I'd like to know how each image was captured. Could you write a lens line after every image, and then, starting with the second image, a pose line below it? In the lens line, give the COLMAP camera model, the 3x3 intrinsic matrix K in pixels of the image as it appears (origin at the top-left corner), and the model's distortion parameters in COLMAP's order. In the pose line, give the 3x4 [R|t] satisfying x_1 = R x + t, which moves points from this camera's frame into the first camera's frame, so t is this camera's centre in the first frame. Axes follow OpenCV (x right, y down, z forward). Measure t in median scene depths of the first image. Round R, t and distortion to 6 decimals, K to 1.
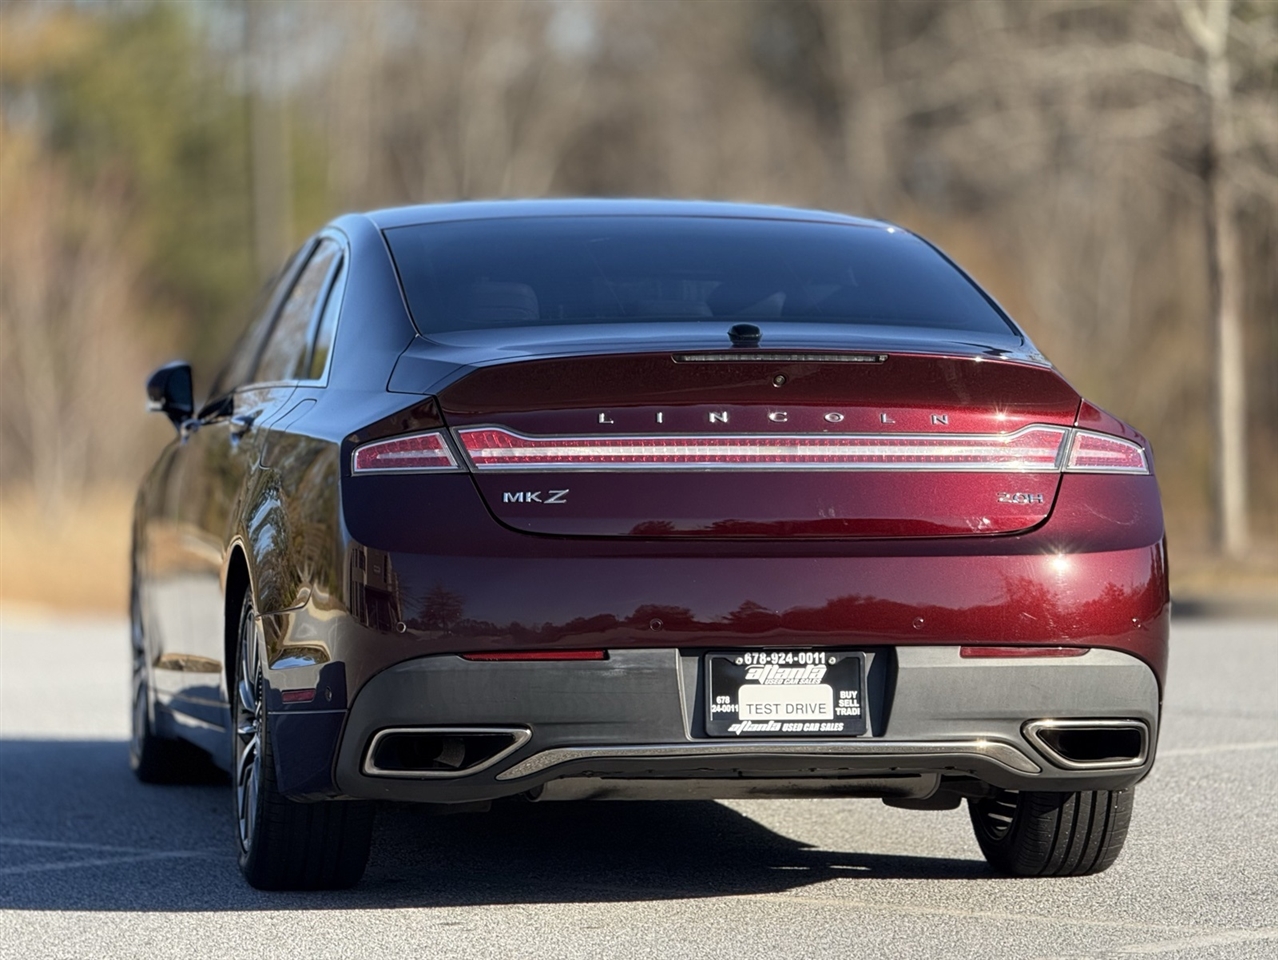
lens RADIAL K [[5302.1, 0, 639.0], [0, 5302.1, 480.0], [0, 0, 1]] dist [0.090748, -3.854135]
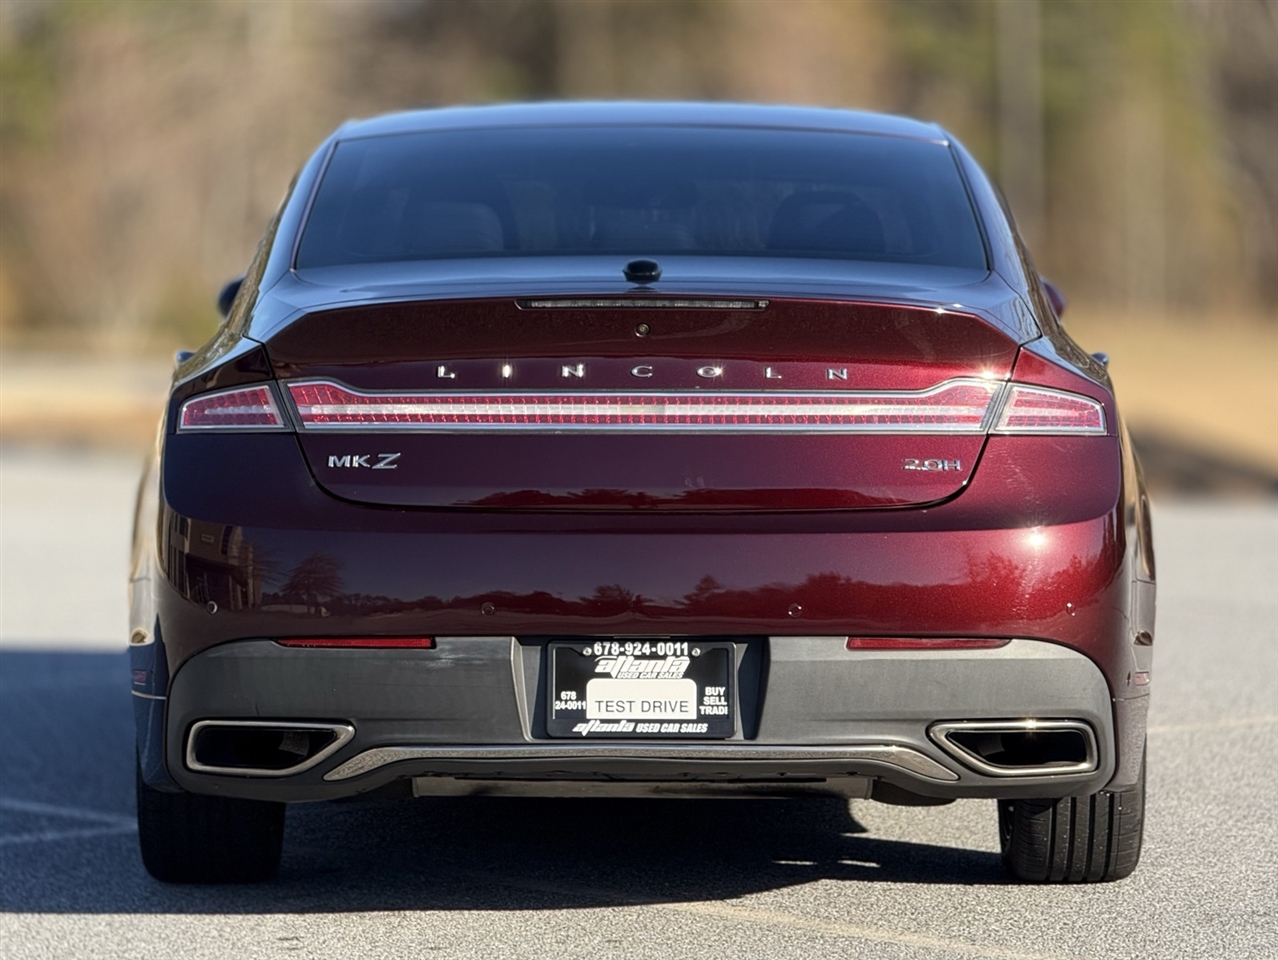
lens RADIAL K [[5302.1, 0, 639.0], [0, 5302.1, 480.0], [0, 0, 1]] dist [0.090748, -3.854135]
pose [[0.984063, 0.010227, -0.177525, 0.181273], [-0.003916, 0.999349, 0.035868, -0.025383], [0.177776, -0.034601, 0.983463, 0.141478]]
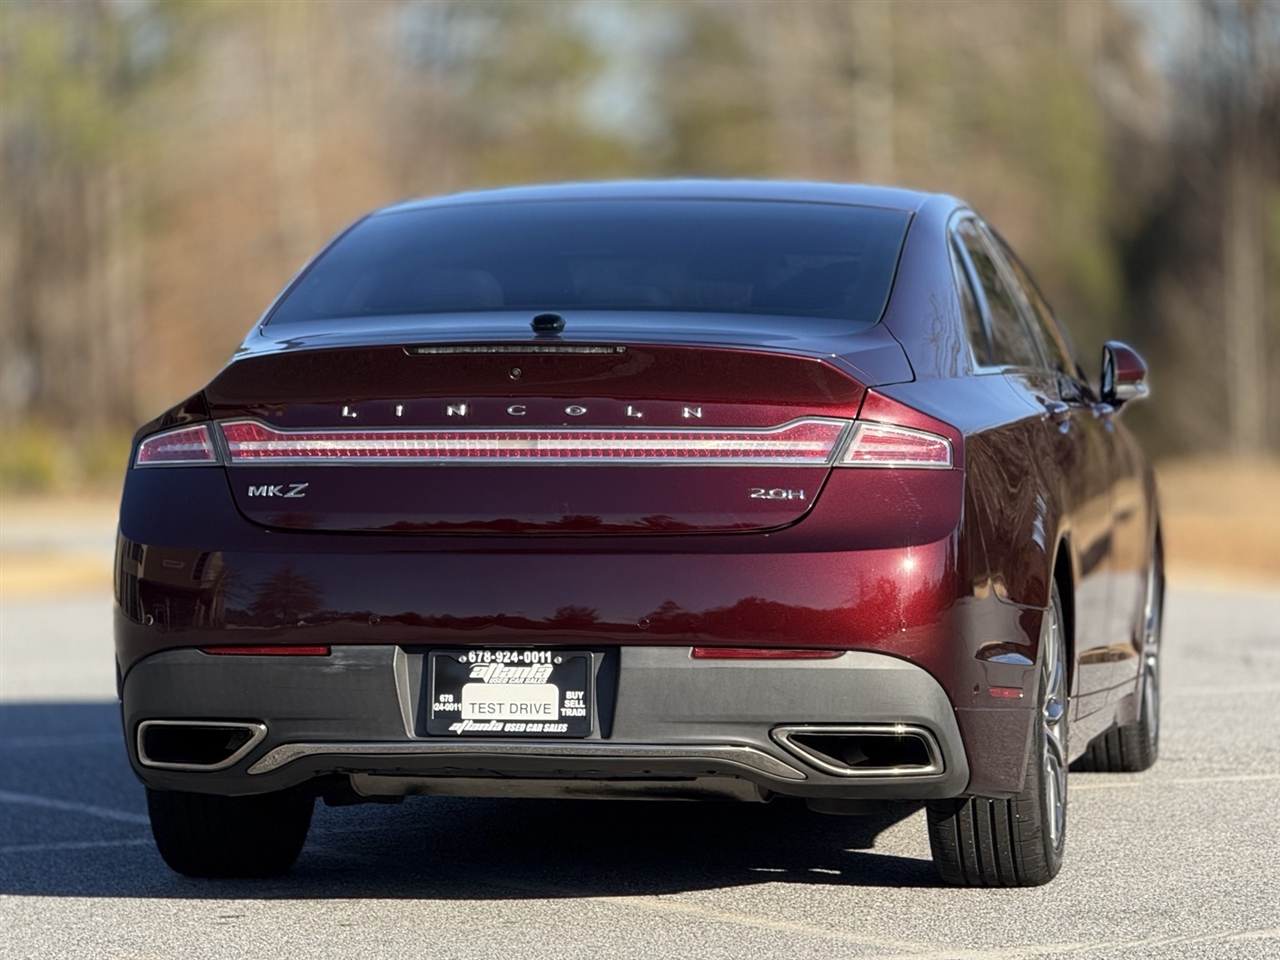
lens RADIAL K [[5310.4, 0, 640.0], [0, 5310.4, 480.0], [0, 0, 1]] dist [0.090748, -3.854135]
pose [[0.940807, 0.004364, -0.338915, 0.380945], [-0.001693, 0.999965, 0.008176, -0.007065], [0.338939, -0.007118, 0.940781, 0.085418]]
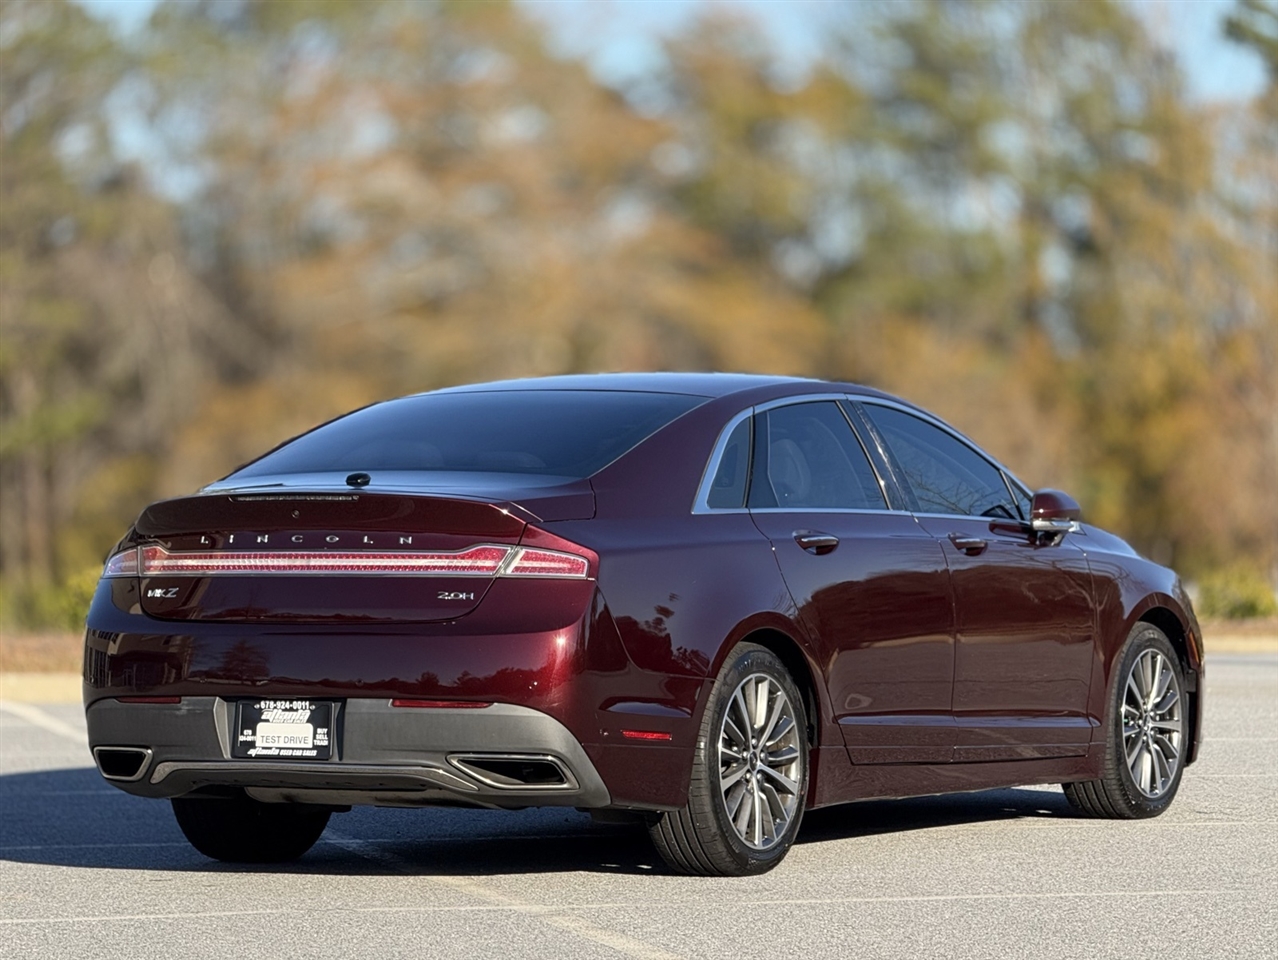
lens RADIAL K [[5302.1, 0, 639.0], [0, 5302.1, 480.0], [0, 0, 1]] dist [0.090748, -3.854135]
pose [[0.778924, -0.008054, -0.627067, 1.011775], [-0.002560, 0.999868, -0.016022, -0.004964], [0.627113, 0.014085, 0.778801, -0.072213]]
